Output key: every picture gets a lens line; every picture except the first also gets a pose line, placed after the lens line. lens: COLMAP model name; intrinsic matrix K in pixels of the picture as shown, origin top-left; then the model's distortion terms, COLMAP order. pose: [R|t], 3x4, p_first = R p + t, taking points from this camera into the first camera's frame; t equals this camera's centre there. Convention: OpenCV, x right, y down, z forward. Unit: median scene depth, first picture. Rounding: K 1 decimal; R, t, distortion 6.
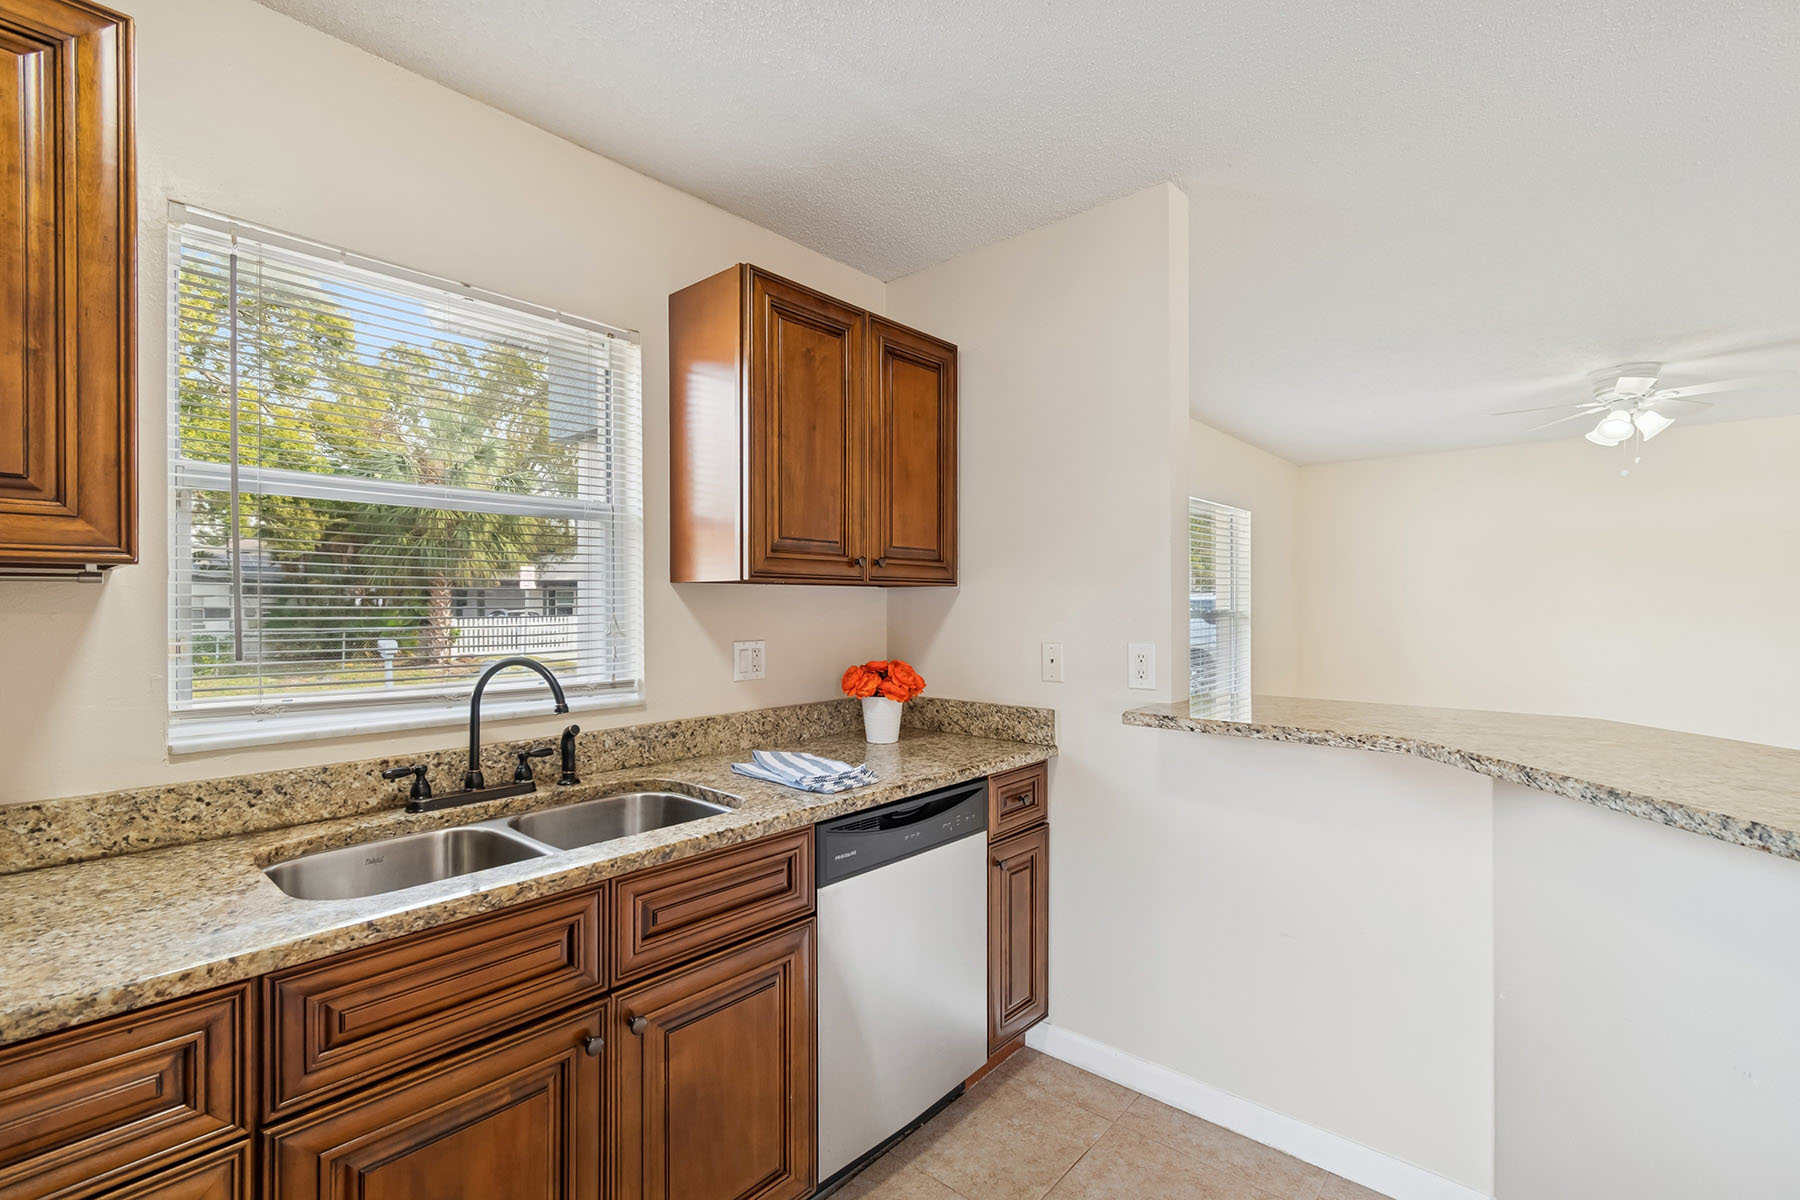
lens RADIAL K [[799.6, 0, 891.6], [0, 799.6, 607.3], [0, 0, 1]] dist [-0.001127, -0.000179]
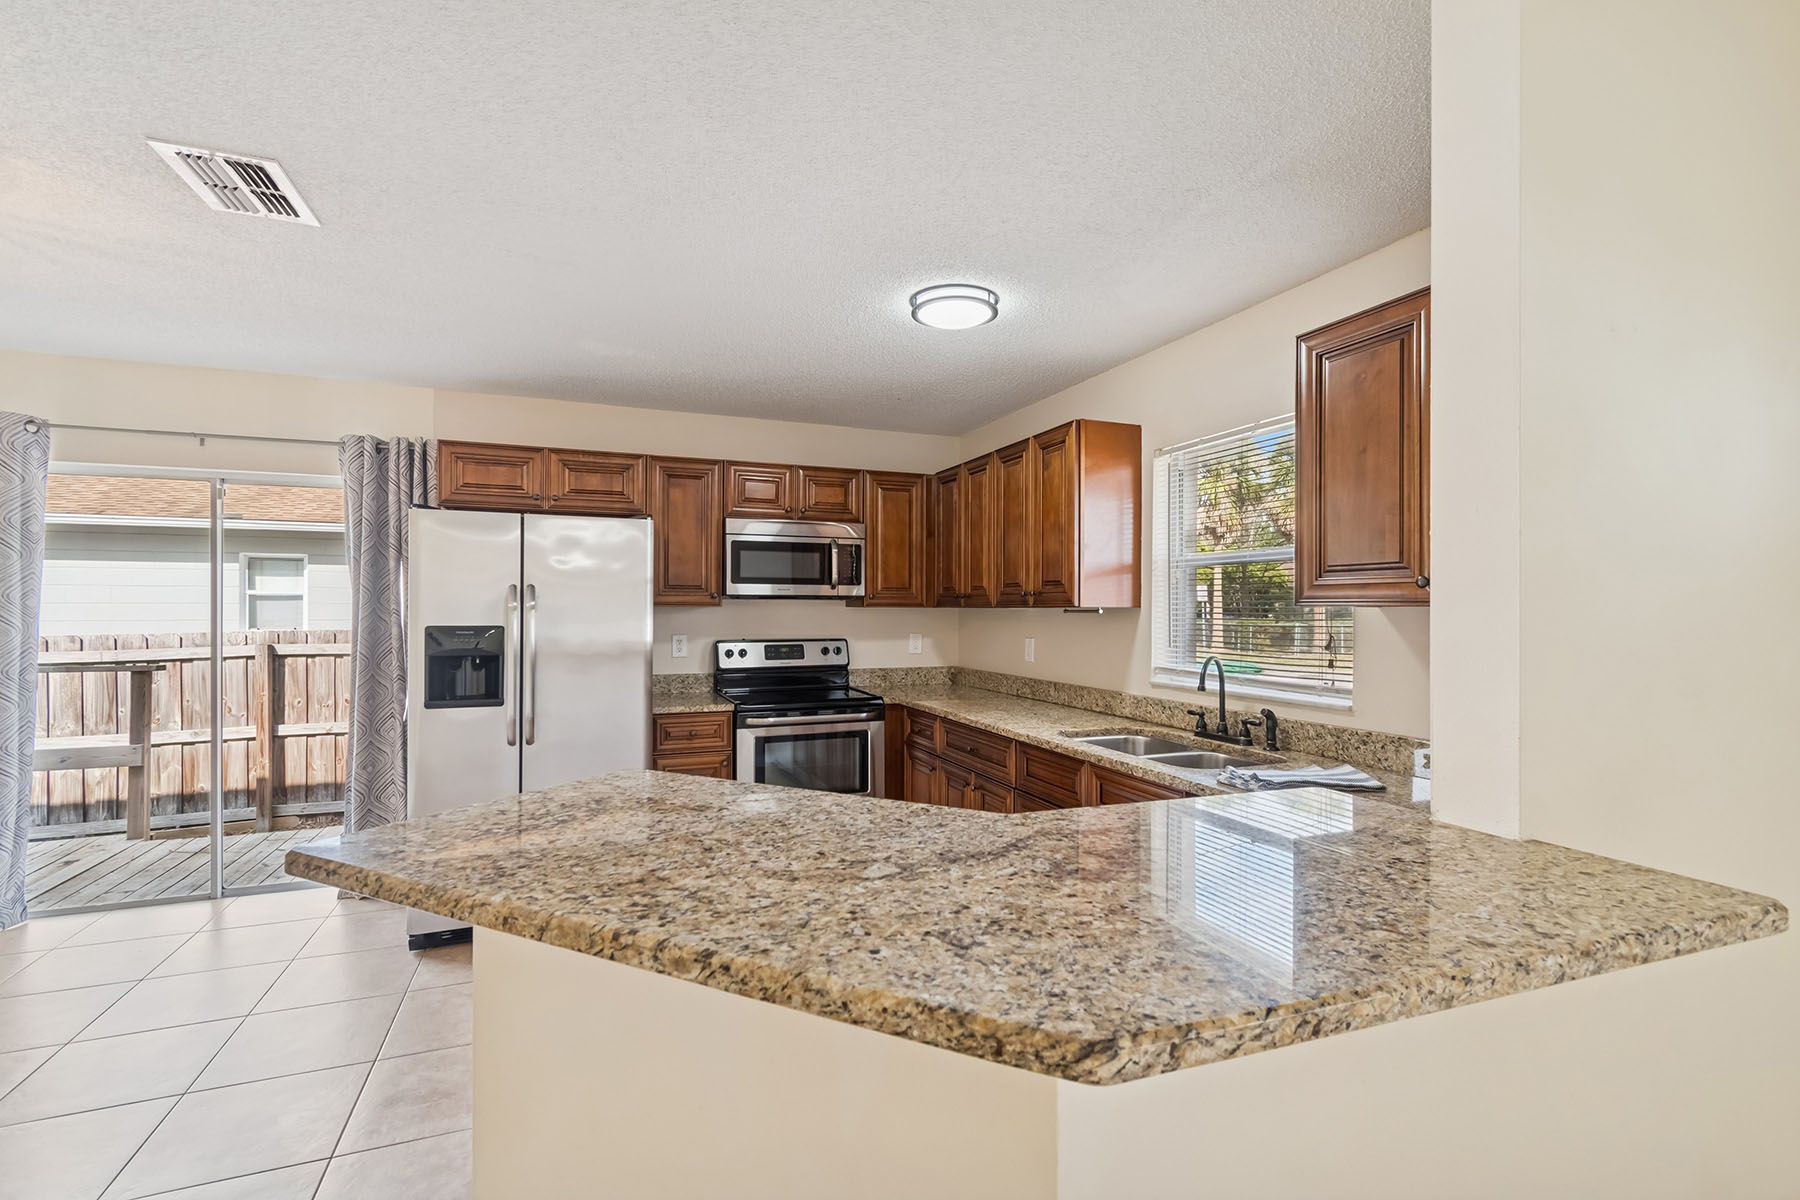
lens RADIAL K [[799.6, 0, 887.9], [0, 799.6, 592.5], [0, 0, 1]] dist [-0.001127, -0.000179]
pose [[-0.448658, -0.016655, -0.893548, 1.271742], [-0.005037, 0.999858, -0.016107, -0.035964], [0.893689, -0.002725, -0.448678, 1.113711]]
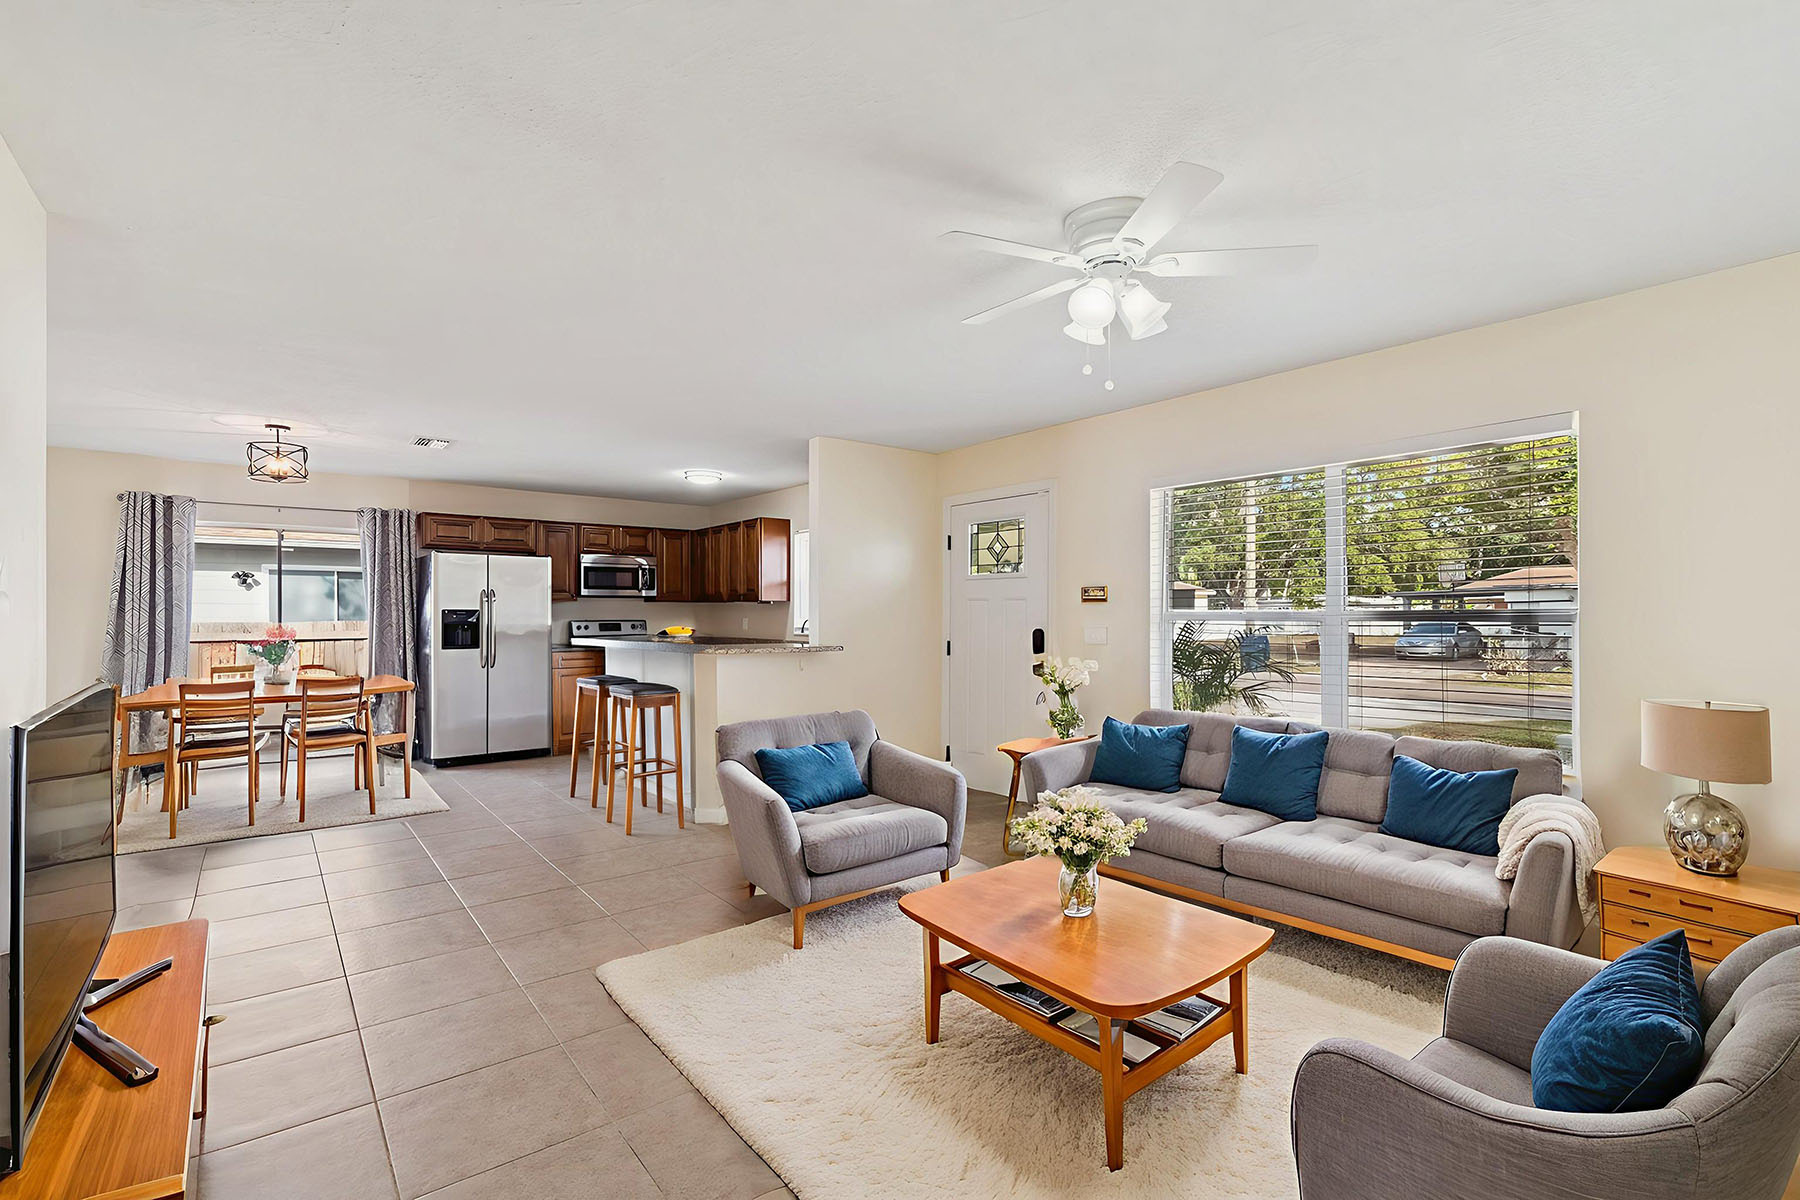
lens RADIAL K [[799.6, 0, 884.4], [0, 799.6, 612.7], [0, 0, 1]] dist [-0.001127, -0.000179]
pose [[-0.174815, 0.003638, -0.984595, 3.471196], [-0.002971, 0.999987, 0.004222, 0.008587], [0.984597, 0.003663, -0.174801, 2.068083]]
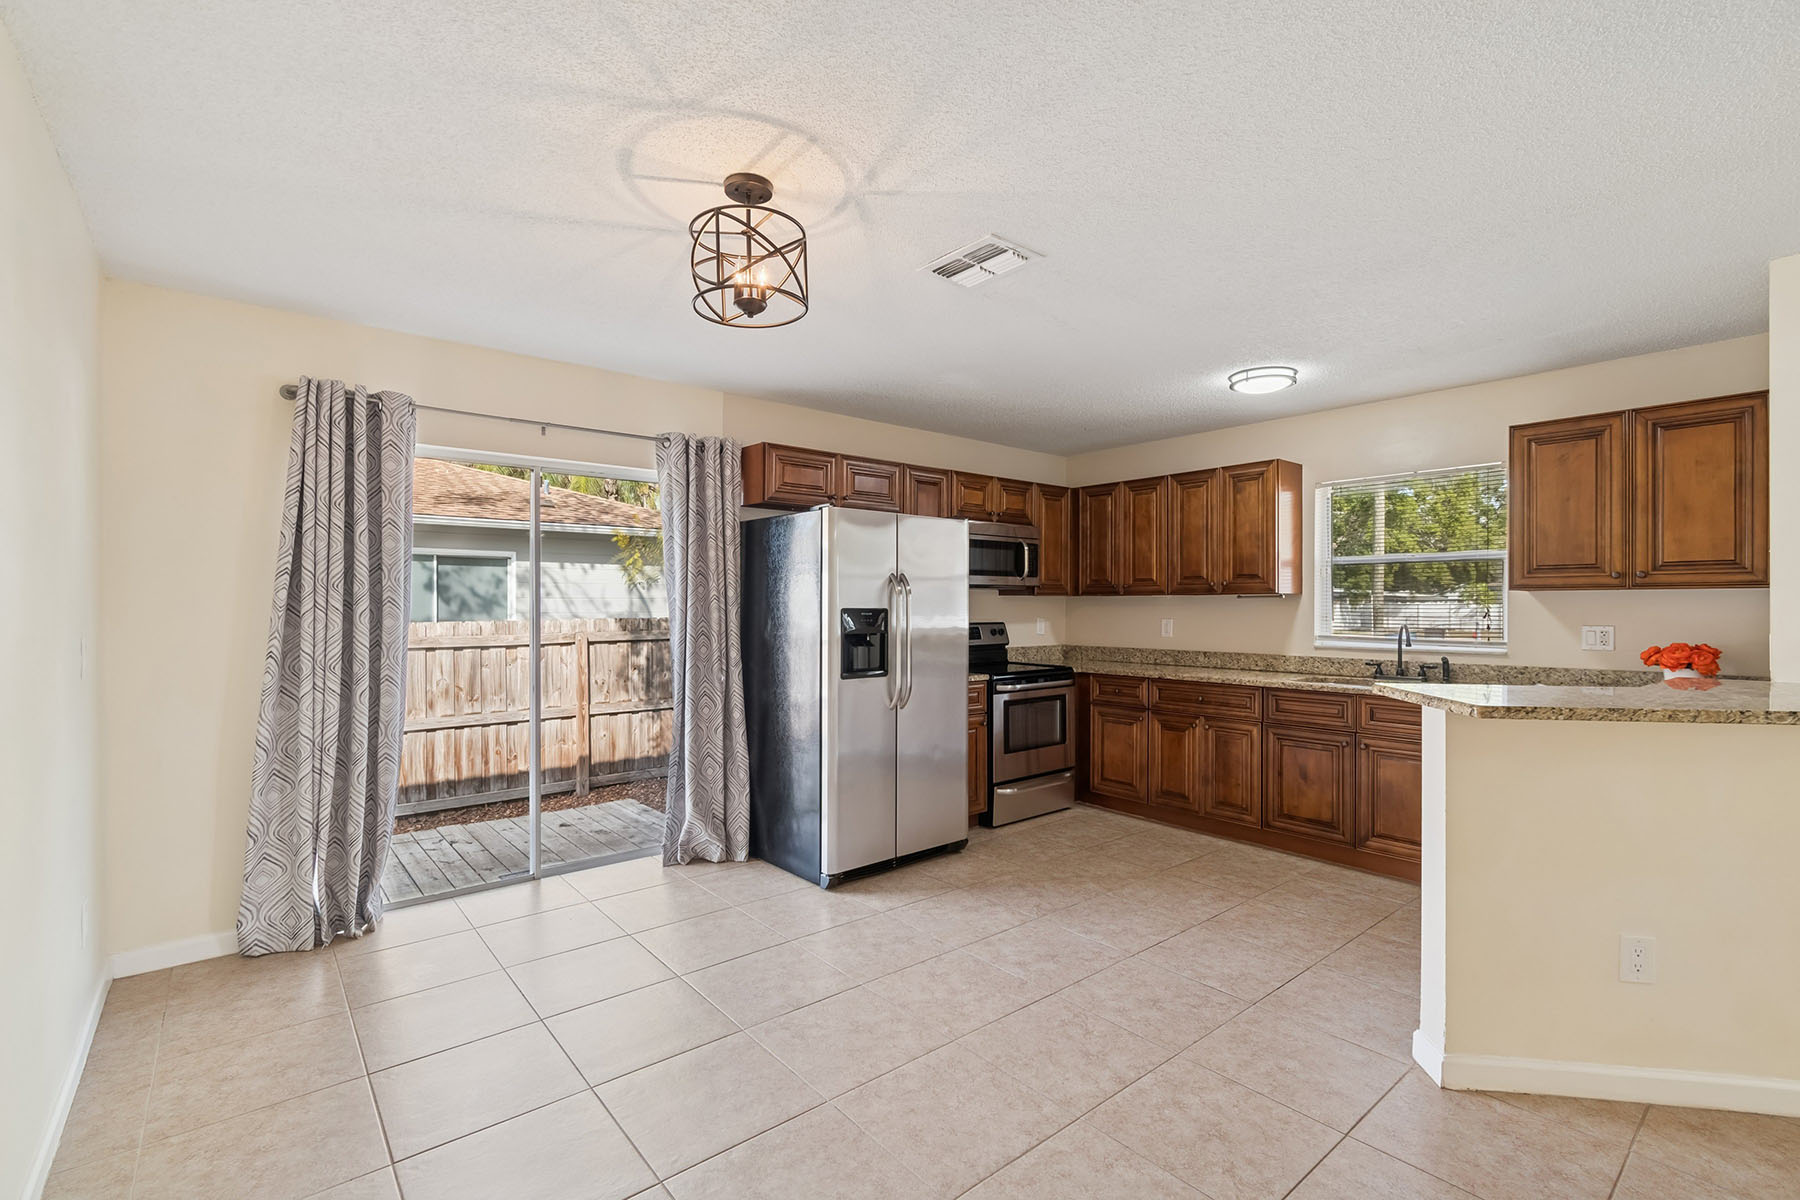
lens RADIAL K [[799.6, 0, 890.1], [0, 799.6, 598.2], [0, 0, 1]] dist [-0.001127, -0.000179]
pose [[-0.152298, -0.006486, -0.988313, 2.195298], [-0.003459, 0.999976, -0.006029, 0.002012], [0.988329, 0.002500, -0.152317, -0.205818]]
